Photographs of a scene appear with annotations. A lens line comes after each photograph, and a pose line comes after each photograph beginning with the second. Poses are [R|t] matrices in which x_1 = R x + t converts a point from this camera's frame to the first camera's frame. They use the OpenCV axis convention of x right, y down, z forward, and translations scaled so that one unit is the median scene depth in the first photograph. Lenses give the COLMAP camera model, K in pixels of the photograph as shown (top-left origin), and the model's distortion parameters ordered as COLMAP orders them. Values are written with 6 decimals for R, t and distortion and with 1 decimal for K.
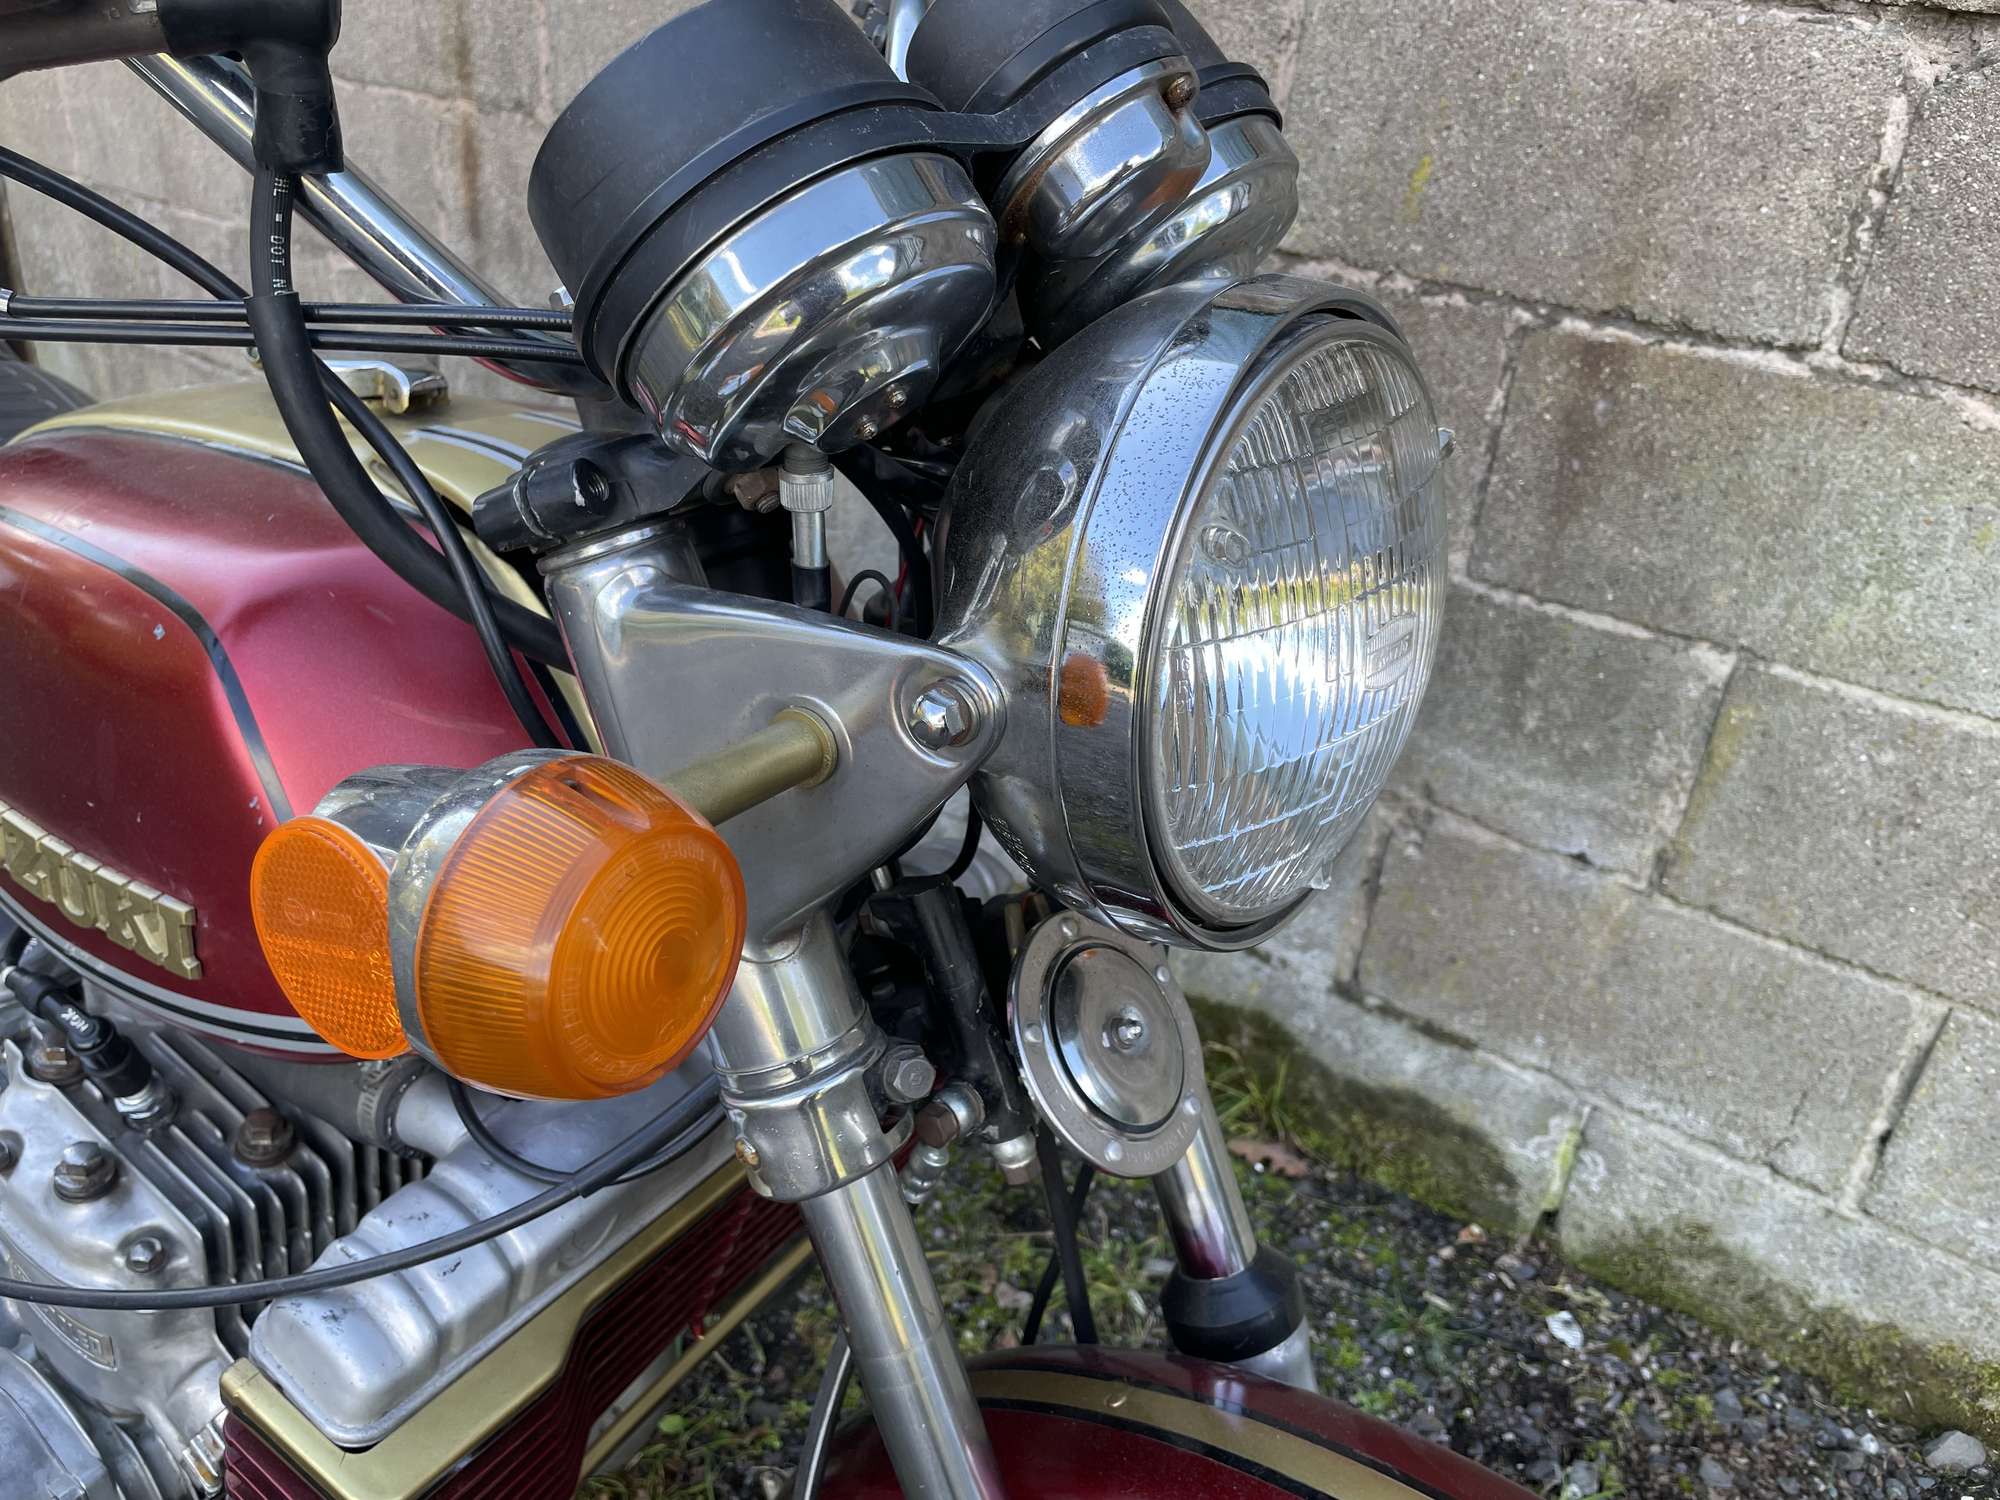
lens RADIAL K [[1539.3, 0, 962.1], [0, 1539.3, 757.0], [0, 0, 1]] dist [0.057060, -0.095137]
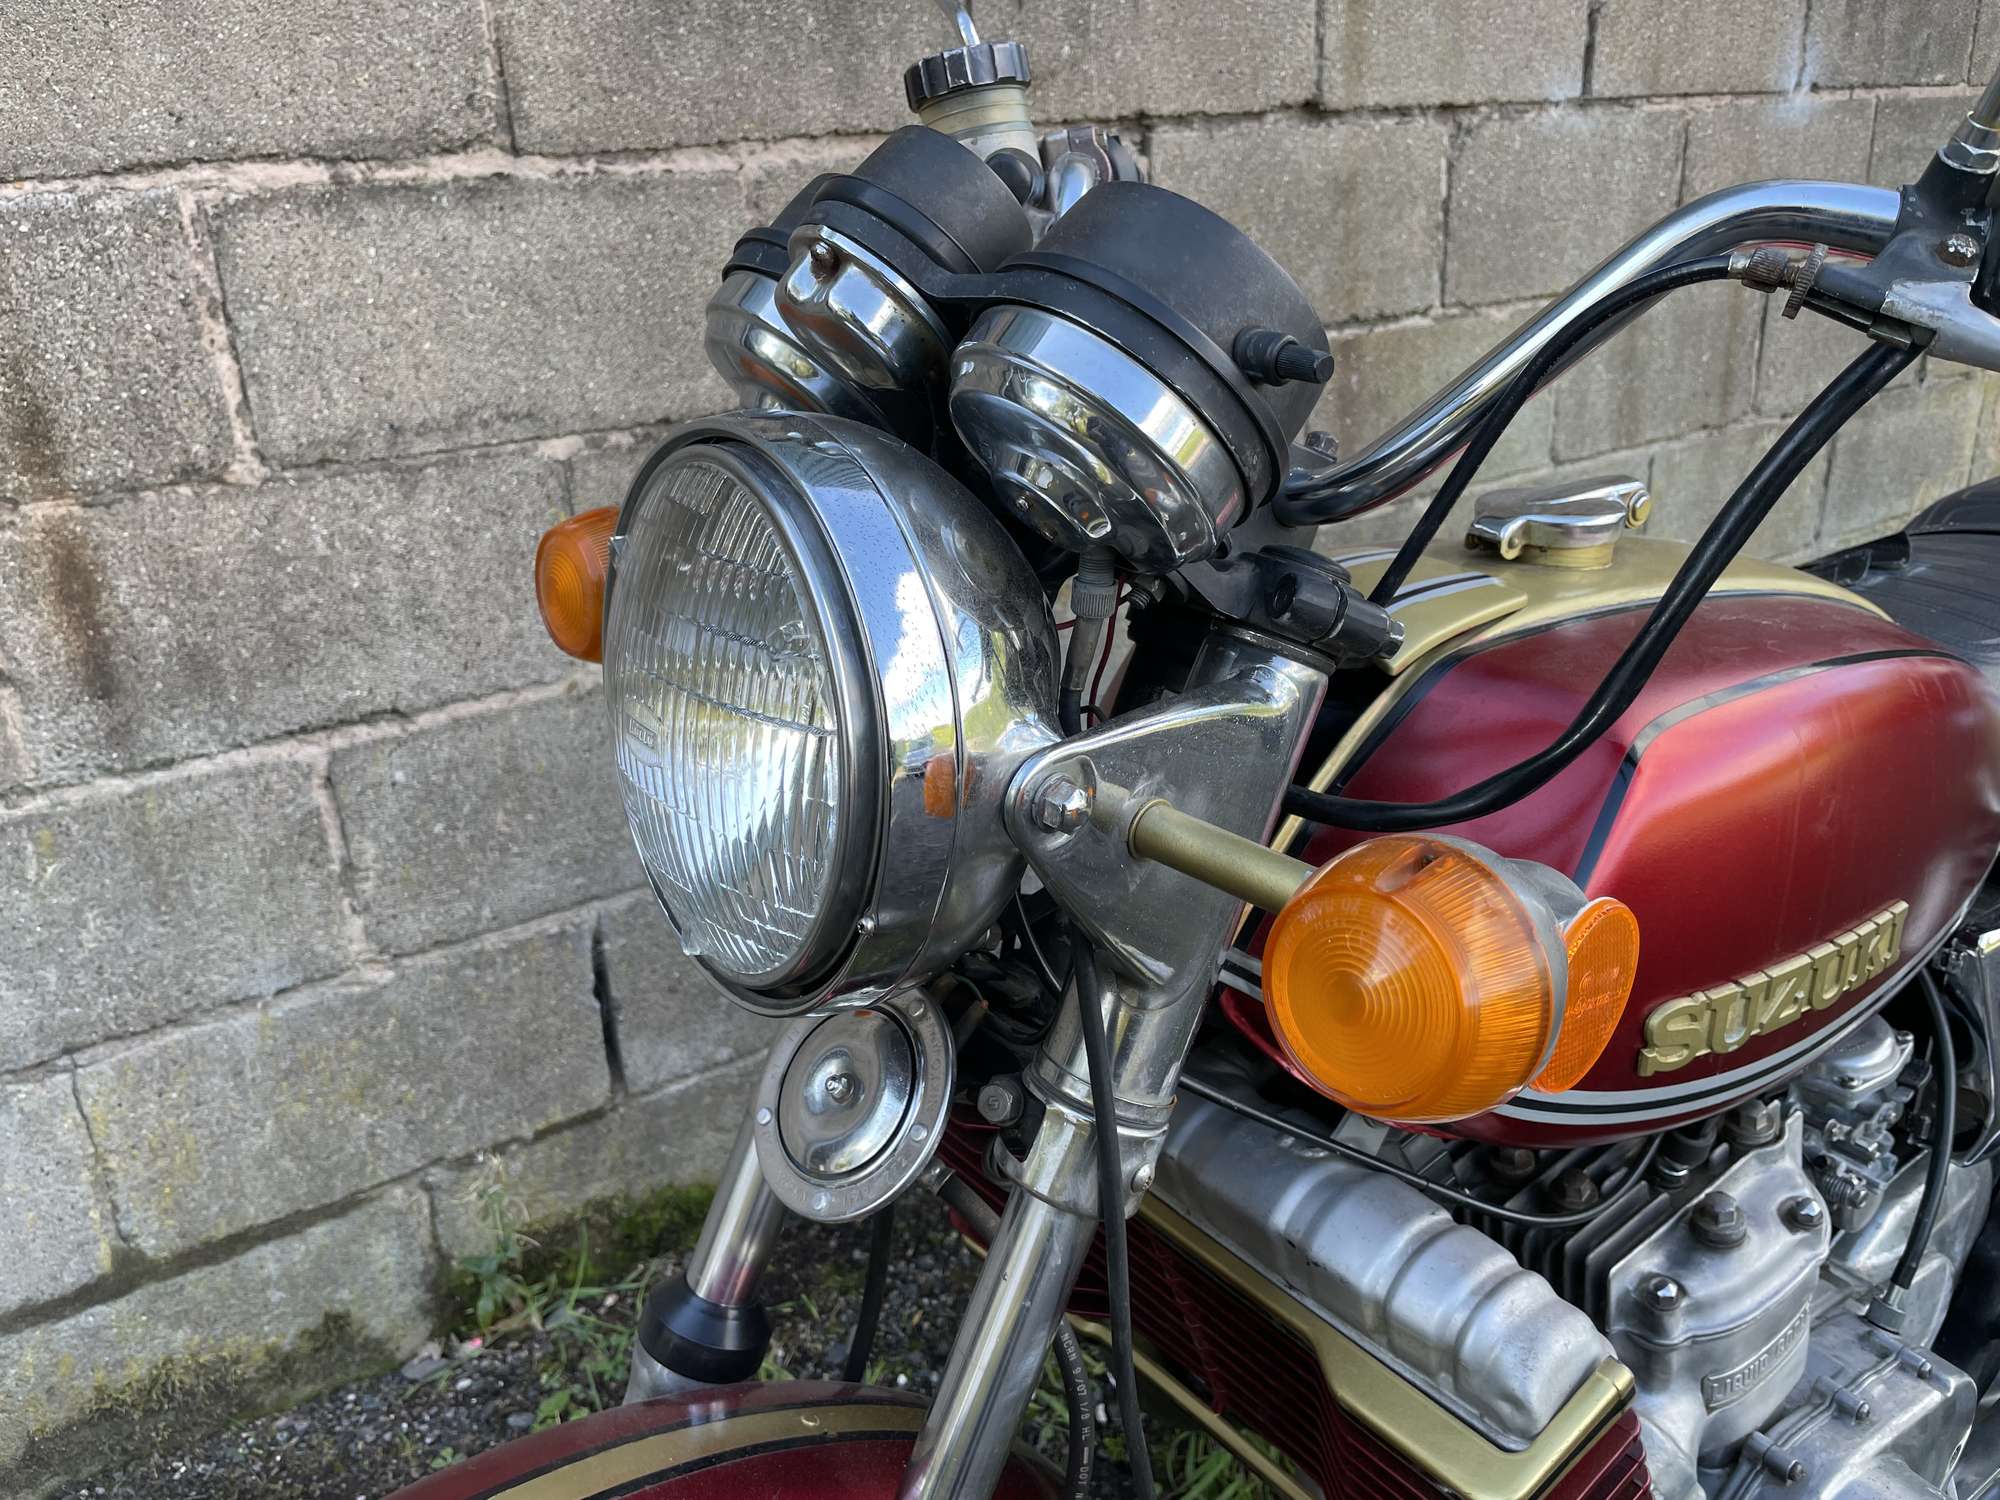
lens RADIAL K [[1534.4, 0, 1003.7], [0, 1534.4, 757.8], [0, 0, 1]] dist [0.081299, -0.121472]
pose [[0.348098, -0.426049, 0.835051, -1.086931], [0.503059, 0.836539, 0.217104, -0.396634], [-0.791049, 0.344507, 0.505525, 0.592953]]
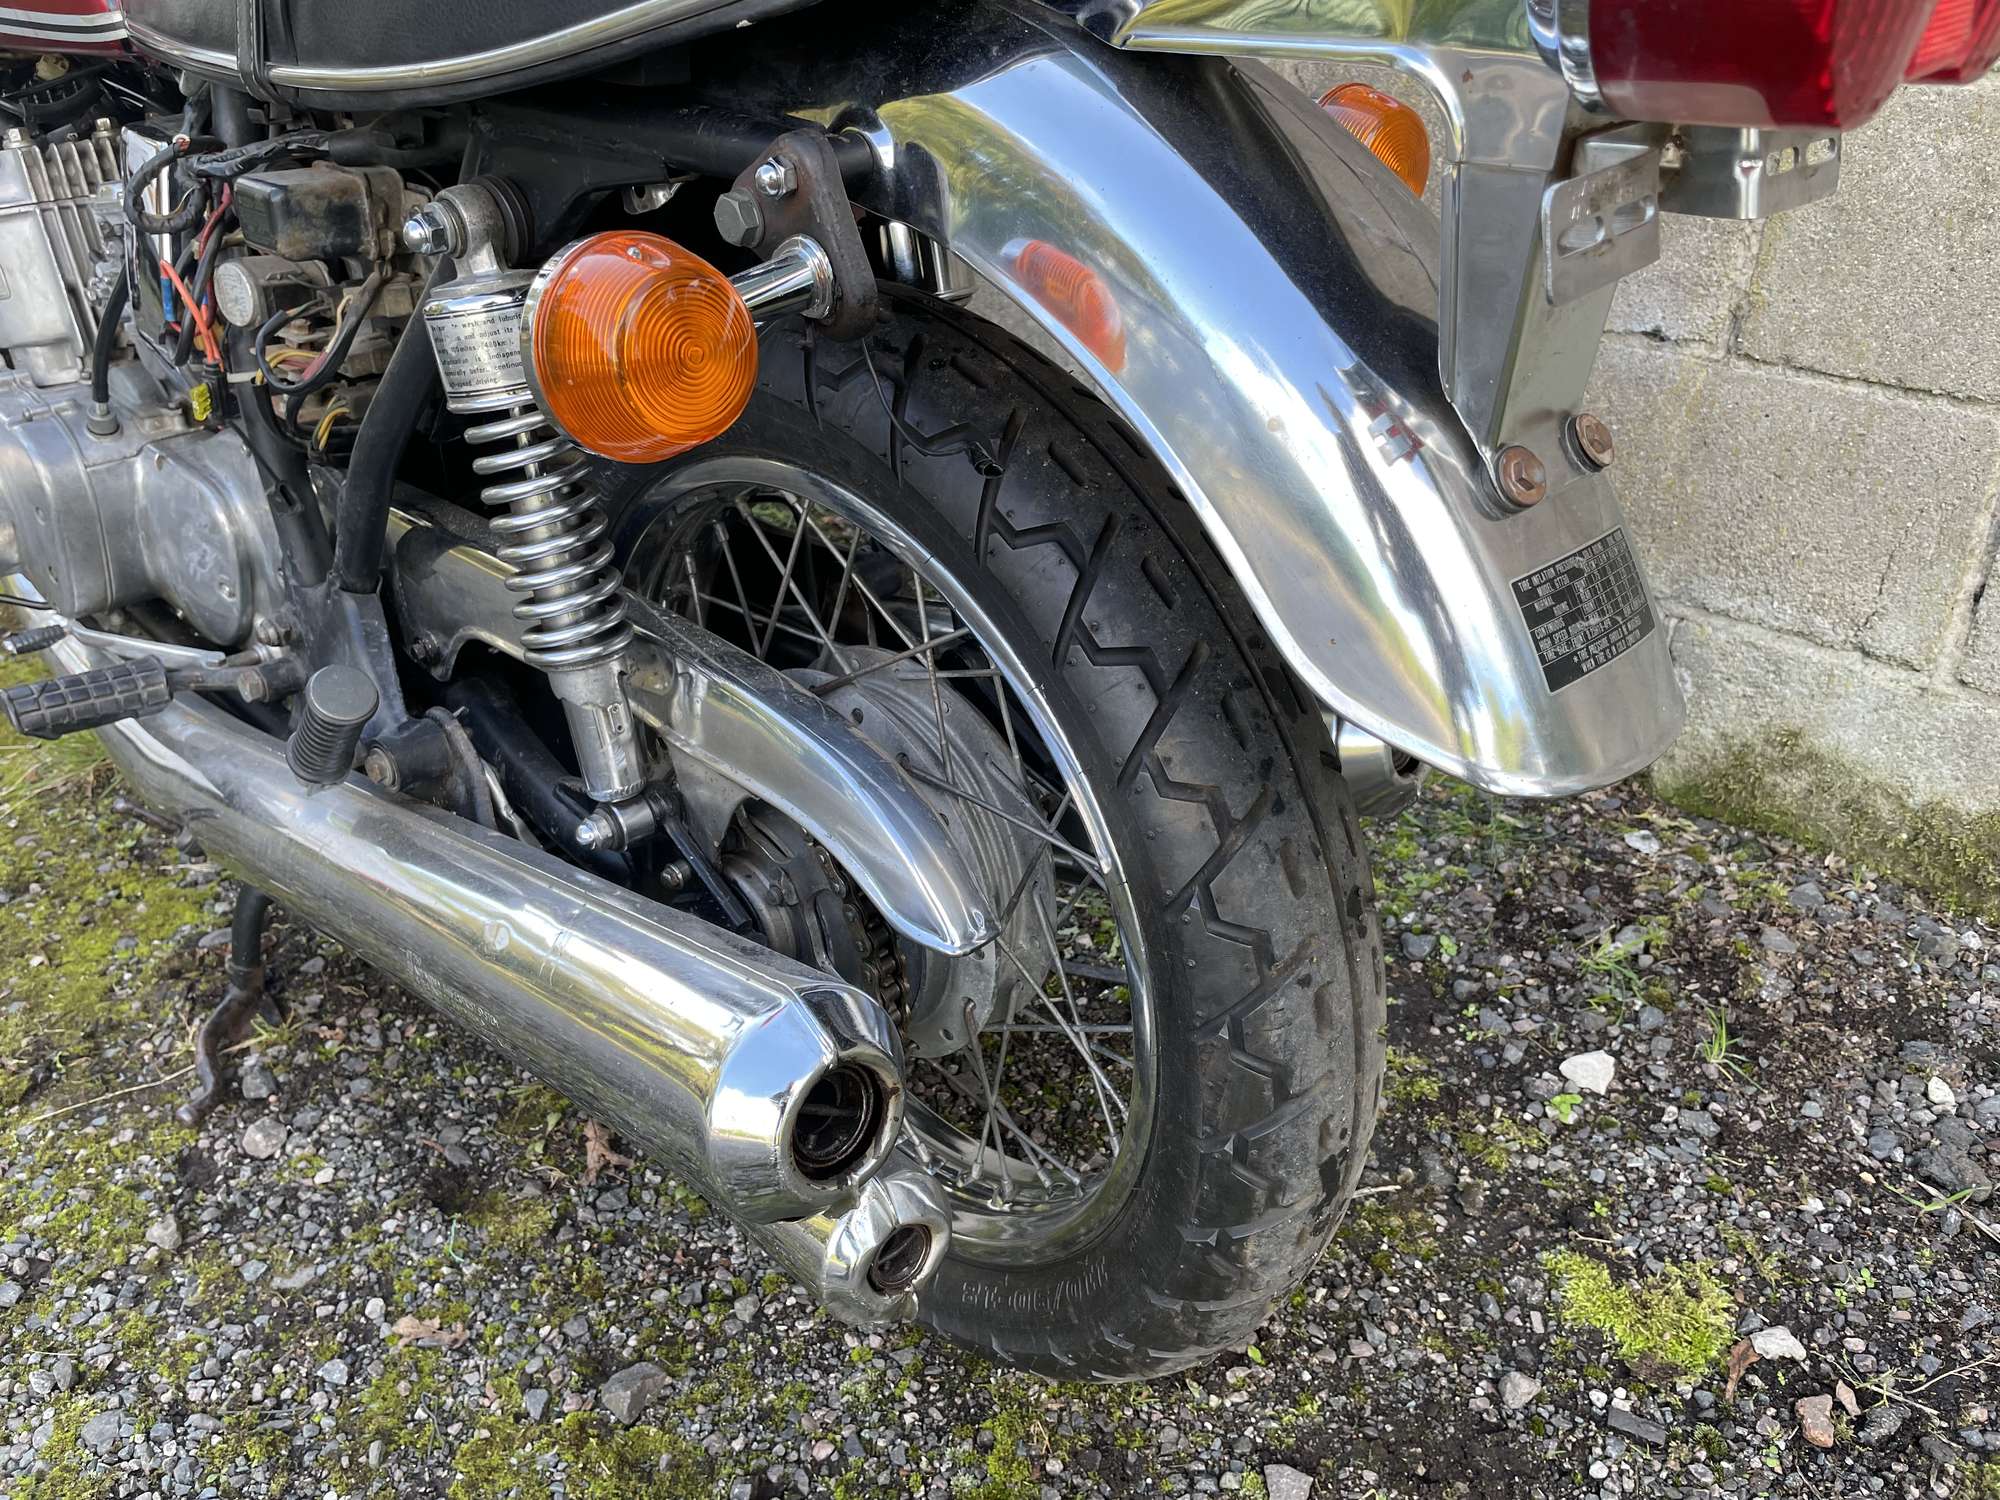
lens RADIAL K [[1534.4, 0, 967.9], [0, 1534.4, 750.7], [0, 0, 1]] dist [0.081299, -0.121472]
pose [[0.982598, 0.013124, -0.185282, 0.167369], [-0.011515, 0.999886, 0.009759, 0.338217], [0.185389, -0.007456, 0.982637, -0.042140]]
